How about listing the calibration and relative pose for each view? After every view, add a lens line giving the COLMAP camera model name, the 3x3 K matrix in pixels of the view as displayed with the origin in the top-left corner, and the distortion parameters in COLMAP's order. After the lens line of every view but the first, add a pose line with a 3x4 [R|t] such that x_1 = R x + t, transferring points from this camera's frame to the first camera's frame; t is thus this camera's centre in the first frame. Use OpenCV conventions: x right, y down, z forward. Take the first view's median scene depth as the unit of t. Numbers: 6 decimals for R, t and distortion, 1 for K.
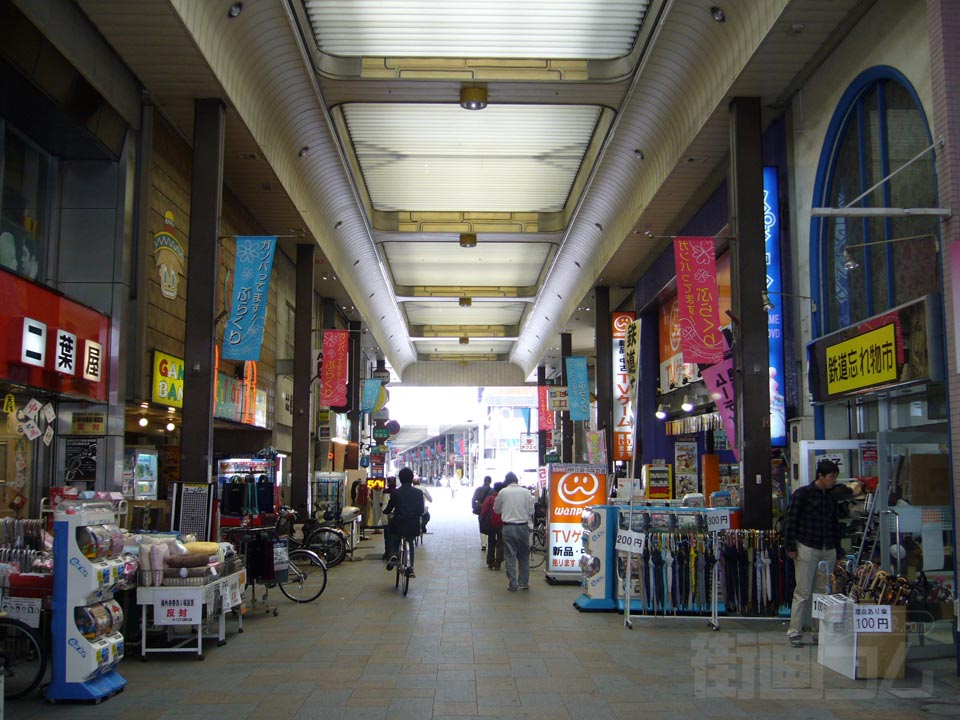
lens RADIAL K [[1062.5, 0, 481.4], [0, 1062.5, 365.4], [0, 0, 1]] dist [-0.009011, 0.000000]
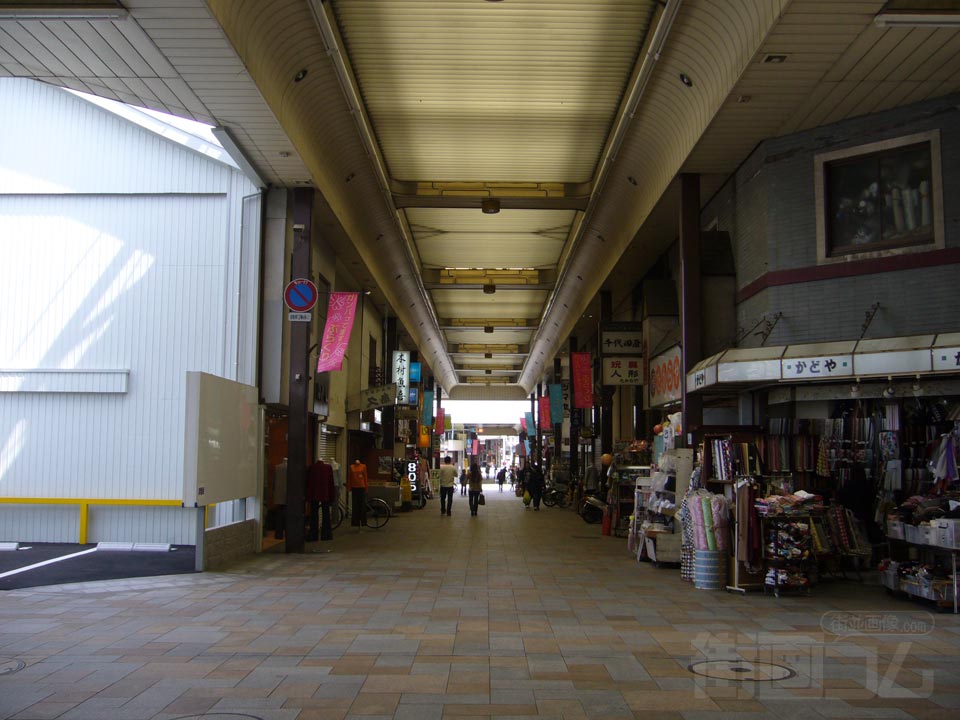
lens RADIAL K [[1062.5, 0, 479.5], [0, 1062.5, 358.4], [0, 0, 1]] dist [-0.009011, 0.000000]
pose [[0.999429, -0.020045, -0.027201, 0.011501], [0.020811, 0.999387, 0.028150, -0.066979], [0.026620, -0.028700, 0.999234, -0.455683]]
